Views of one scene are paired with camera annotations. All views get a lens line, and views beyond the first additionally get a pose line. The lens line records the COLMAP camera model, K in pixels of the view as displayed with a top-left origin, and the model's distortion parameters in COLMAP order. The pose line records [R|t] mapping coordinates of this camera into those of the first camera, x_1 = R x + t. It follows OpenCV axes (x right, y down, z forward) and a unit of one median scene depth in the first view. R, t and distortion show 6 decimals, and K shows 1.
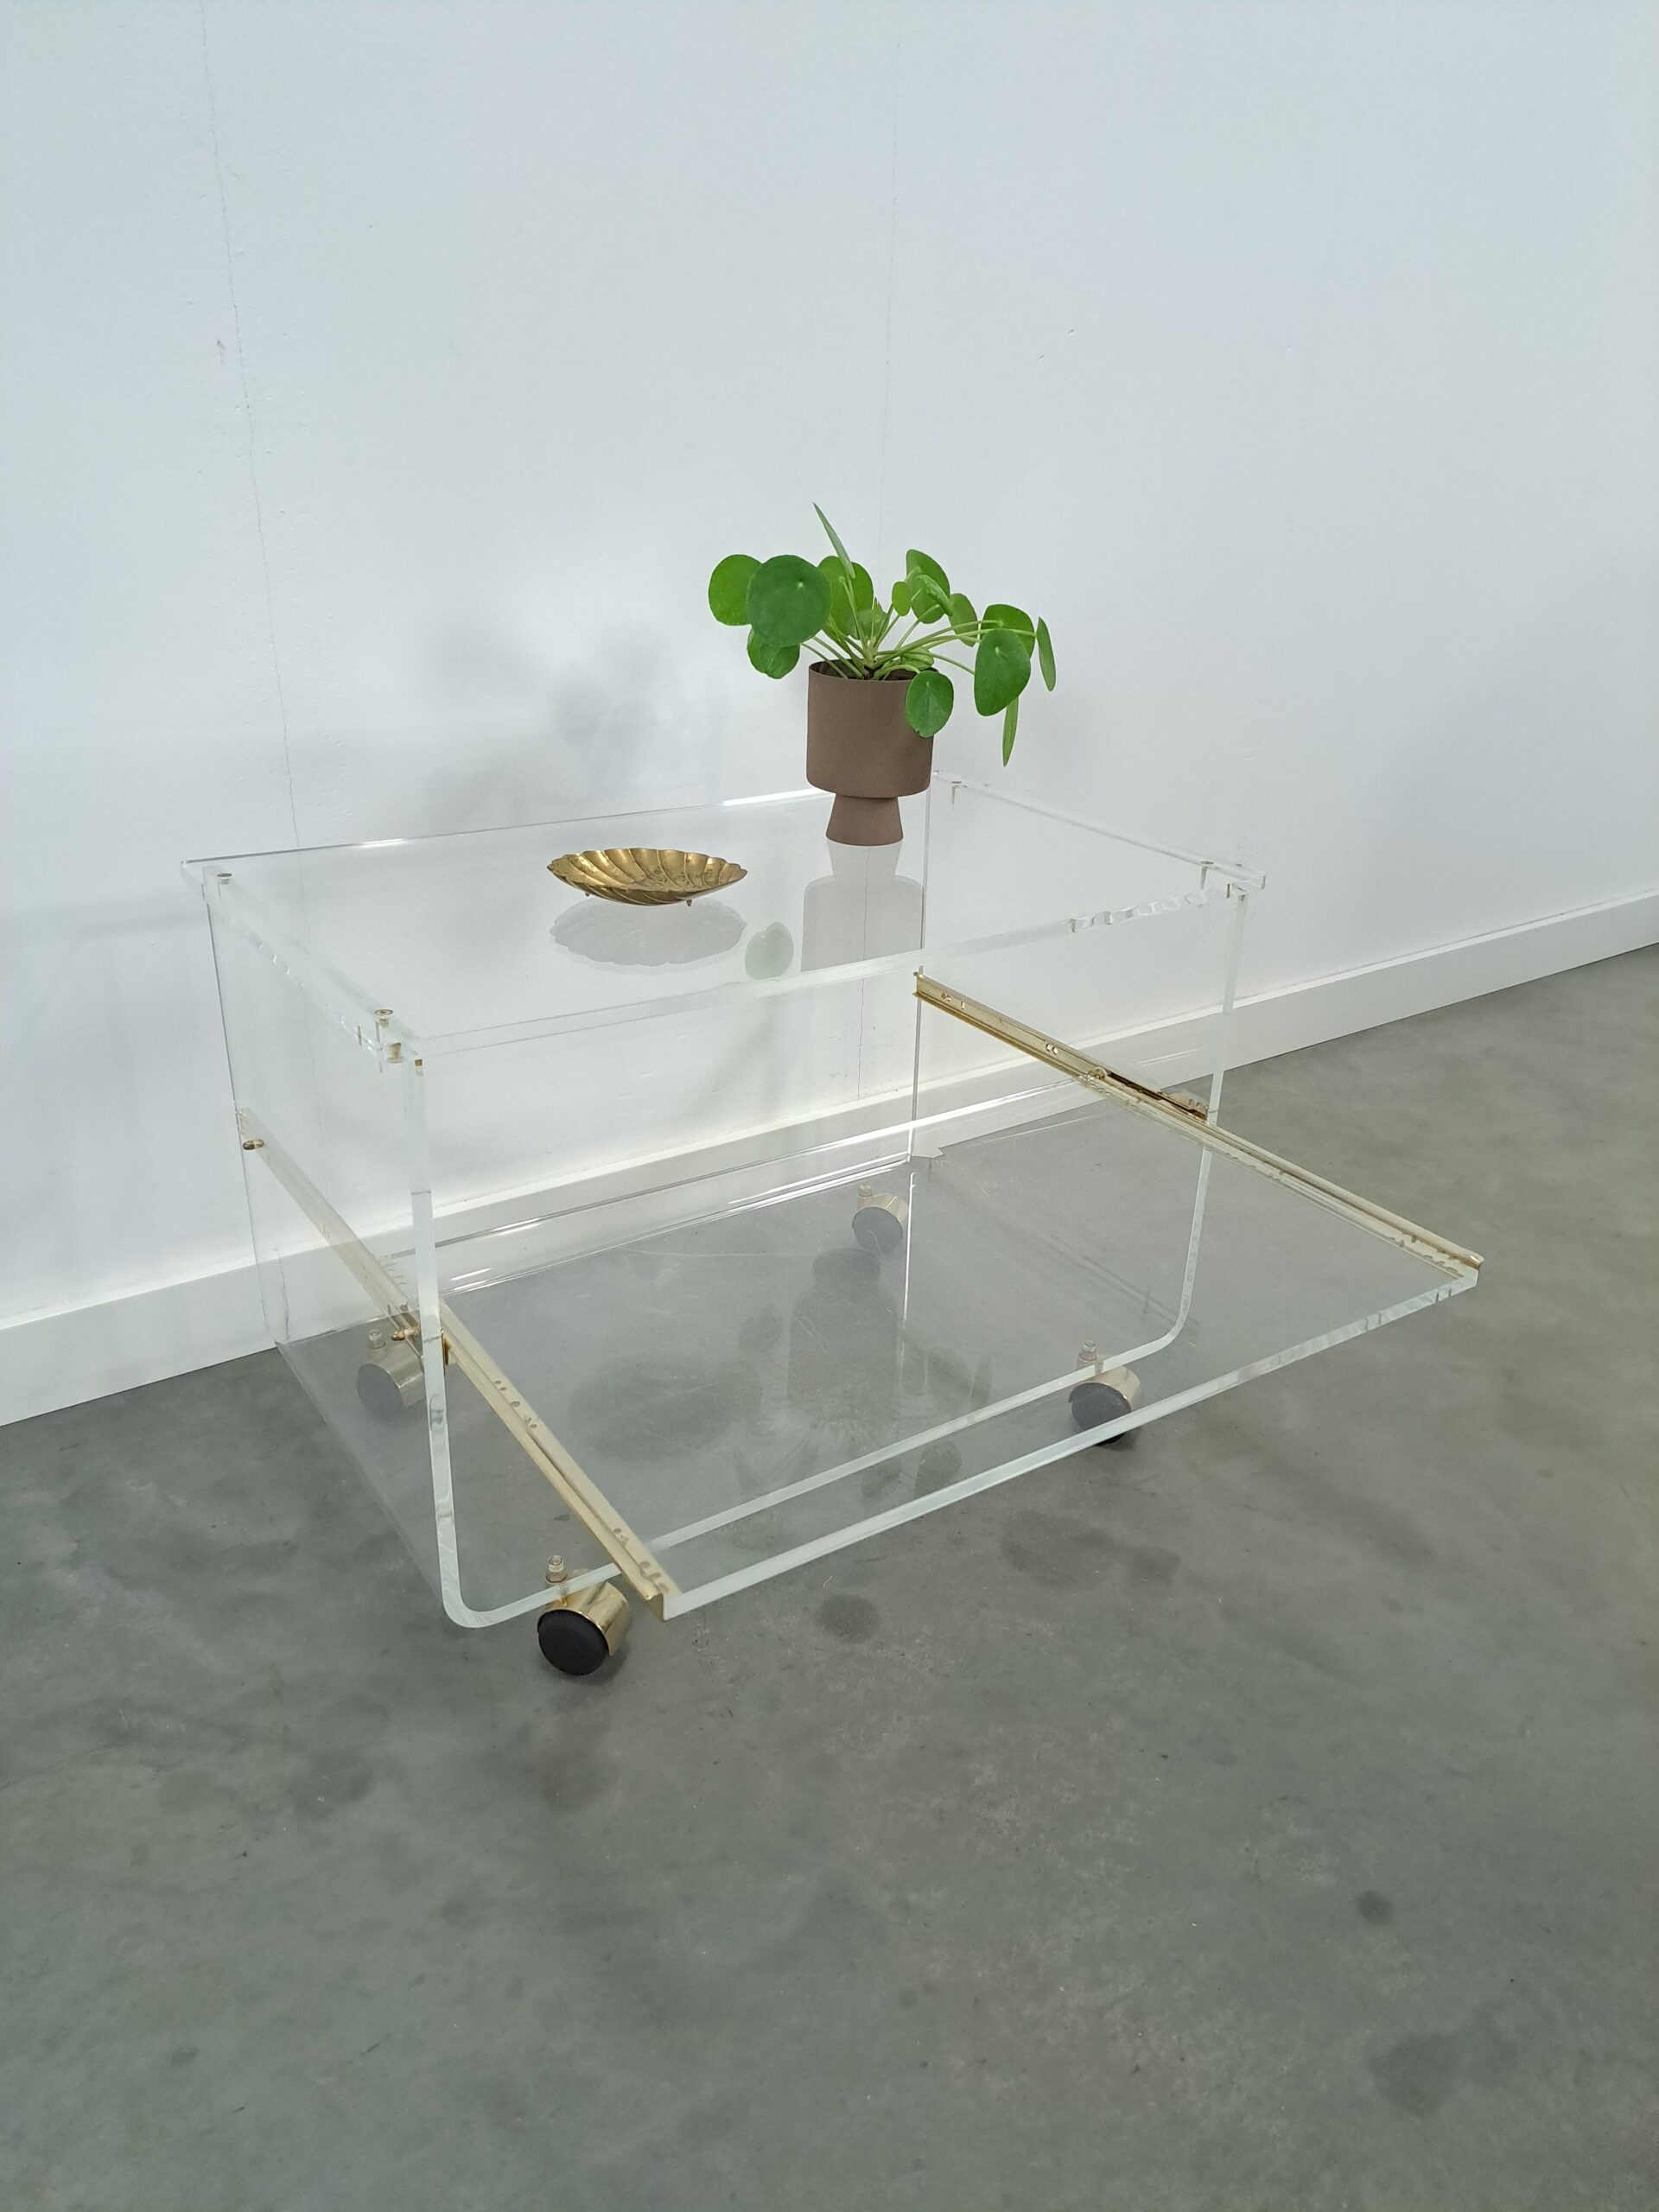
lens RADIAL K [[1633.0, 0, 841.9], [0, 1633.0, 1107.4], [0, 0, 1]] dist [0.017212, -0.003464]
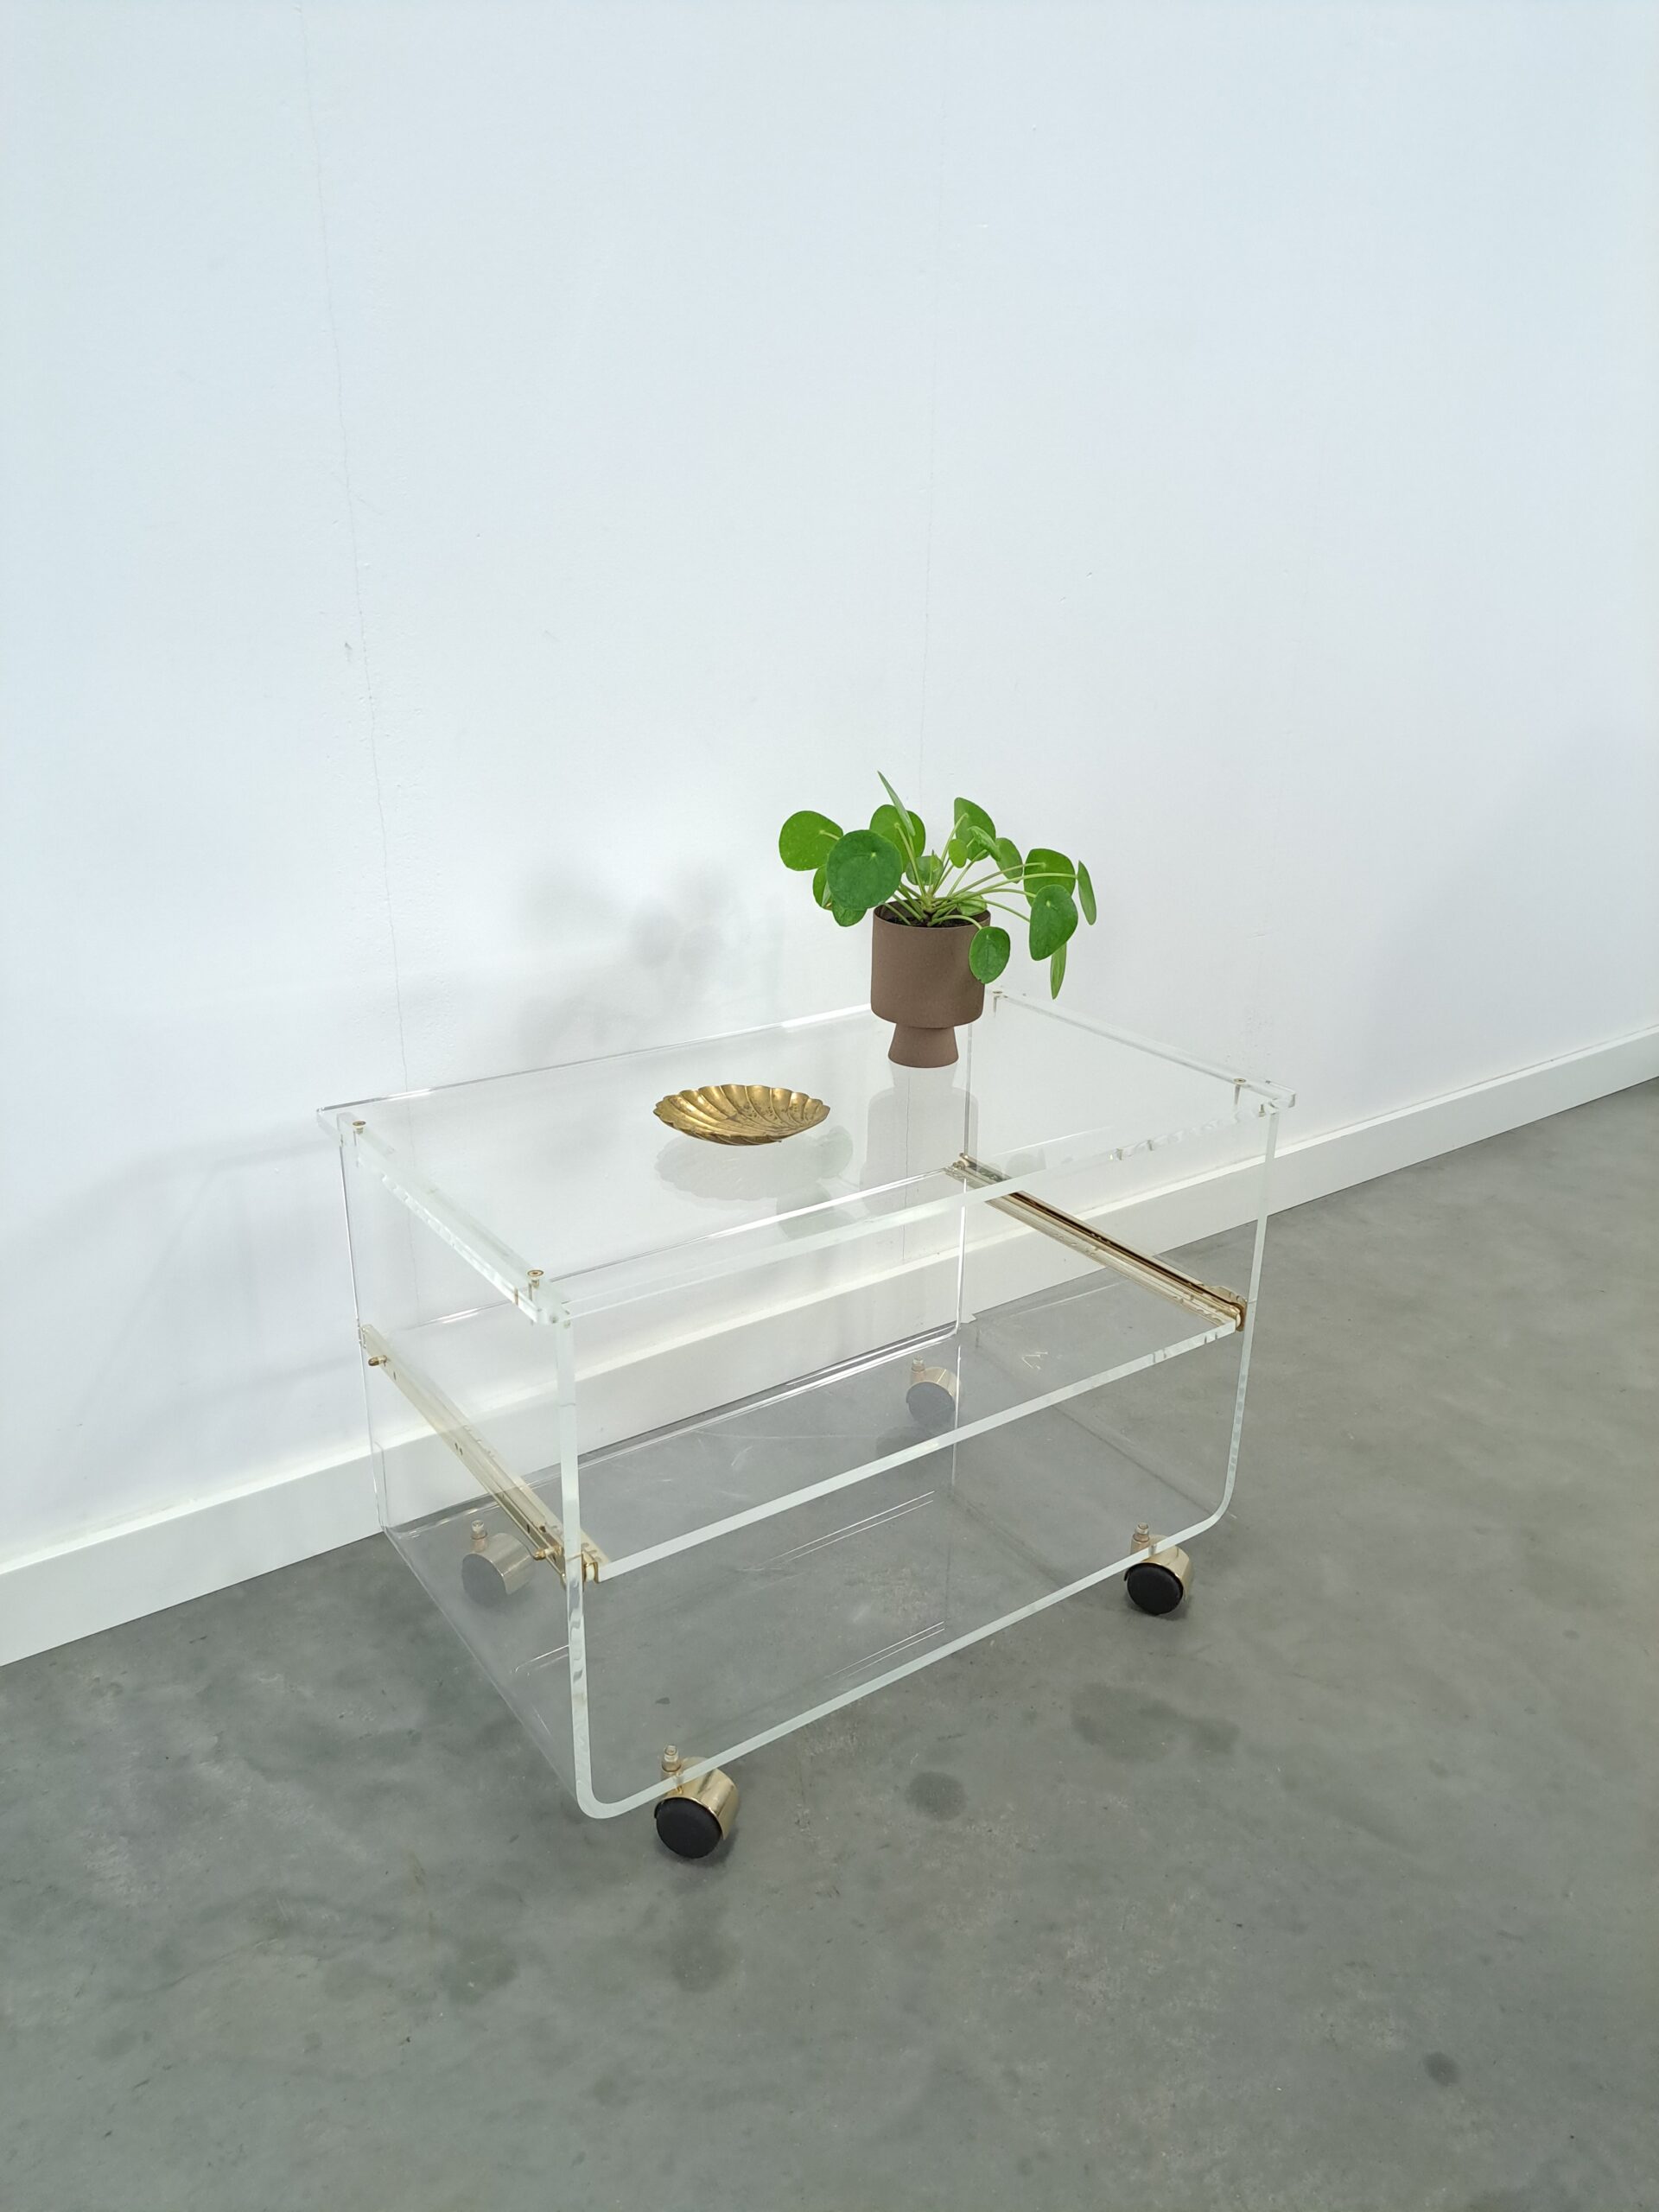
lens RADIAL K [[1645.5, 0, 824.8], [0, 1645.5, 1104.1], [0, 0, 1]] dist [0.000678, 0.010073]
pose [[0.999785, -0.020606, 0.002276, -0.065957], [0.020702, 0.998158, -0.057028, -0.086723], [-0.001097, 0.057063, 0.998370, -0.116081]]
